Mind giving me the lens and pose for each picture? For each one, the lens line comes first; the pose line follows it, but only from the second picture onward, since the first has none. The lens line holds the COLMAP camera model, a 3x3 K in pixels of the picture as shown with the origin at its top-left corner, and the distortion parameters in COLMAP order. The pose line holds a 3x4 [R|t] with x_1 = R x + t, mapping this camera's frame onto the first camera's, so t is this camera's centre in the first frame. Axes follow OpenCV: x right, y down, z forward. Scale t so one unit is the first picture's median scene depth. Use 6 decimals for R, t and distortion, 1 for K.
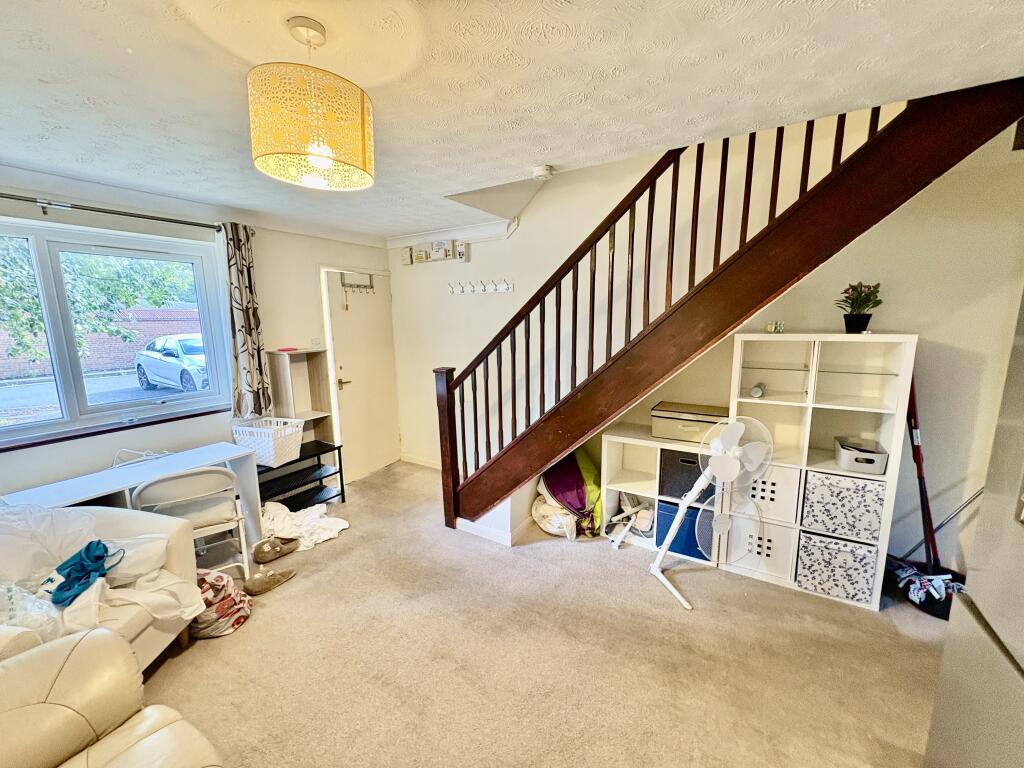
lens RADIAL K [[409.8, 0, 510.8], [0, 409.8, 382.9], [0, 0, 1]] dist [-0.000005, 0.000040]
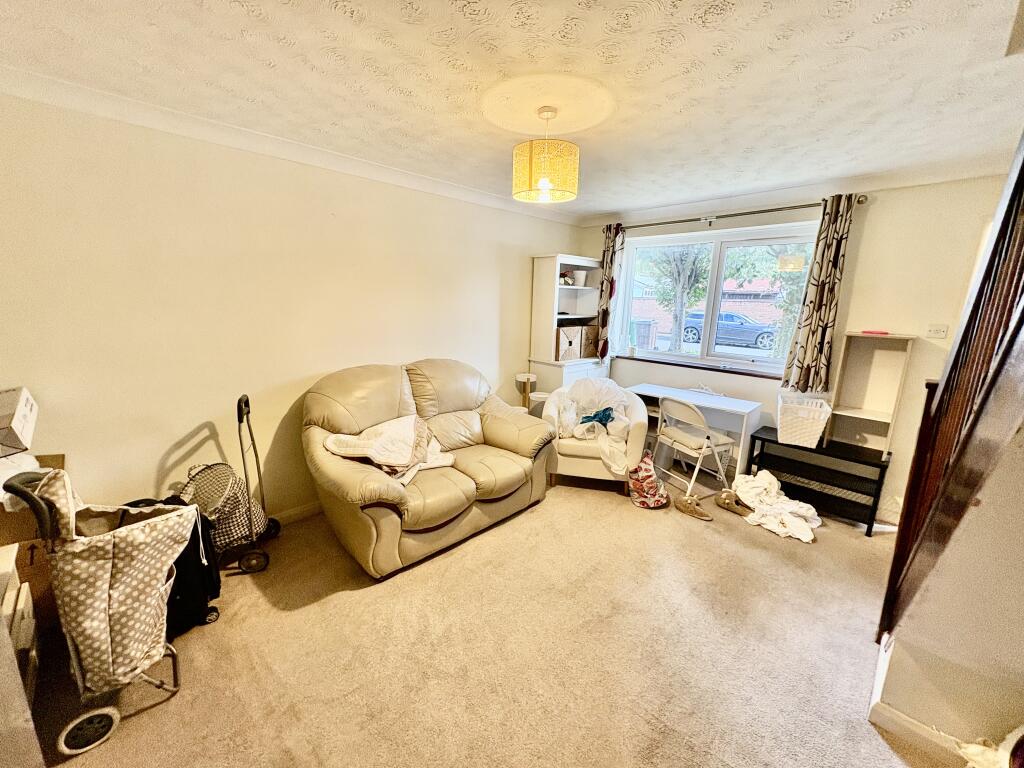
lens RADIAL K [[409.8, 0, 510.8], [0, 409.8, 383.6], [0, 0, 1]] dist [-0.000005, 0.000040]
pose [[-0.242638, 0.206807, -0.947817, 0.529870], [-0.180687, 0.950284, 0.253600, -0.070069], [0.953142, 0.232792, -0.193208, 0.548708]]
